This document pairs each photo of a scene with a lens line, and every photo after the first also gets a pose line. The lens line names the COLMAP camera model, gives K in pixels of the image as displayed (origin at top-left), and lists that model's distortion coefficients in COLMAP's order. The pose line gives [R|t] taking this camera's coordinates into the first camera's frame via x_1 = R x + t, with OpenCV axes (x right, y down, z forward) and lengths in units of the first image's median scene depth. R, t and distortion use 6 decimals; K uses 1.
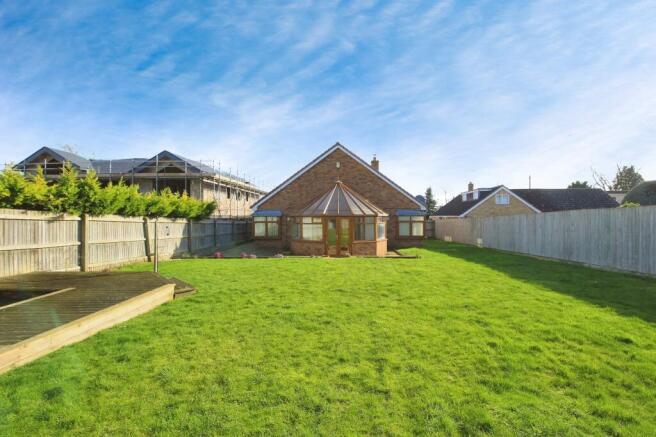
lens RADIAL K [[294.9, 0, 344.7], [0, 294.9, 216.5], [0, 0, 1]] dist [-0.002099, -0.000347]
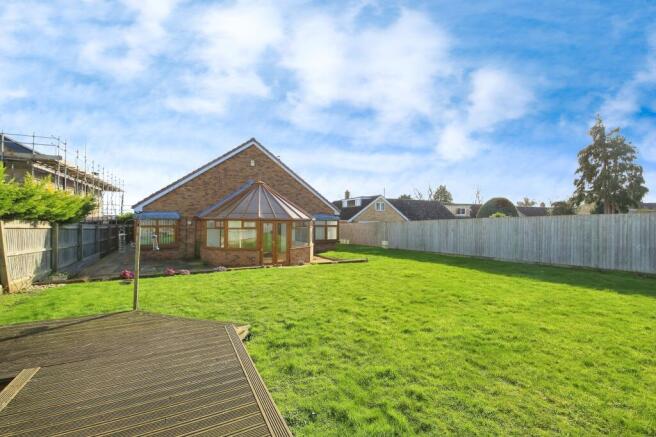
lens RADIAL K [[285.7, 0, 347.9], [0, 285.7, 219.3], [0, 0, 1]] dist [-0.009329, -0.000431]
pose [[0.873041, 0.011249, 0.487517, -0.238736], [-0.010098, 0.999937, -0.004990, -0.001963], [-0.487543, -0.000566, 0.873099, 0.116421]]
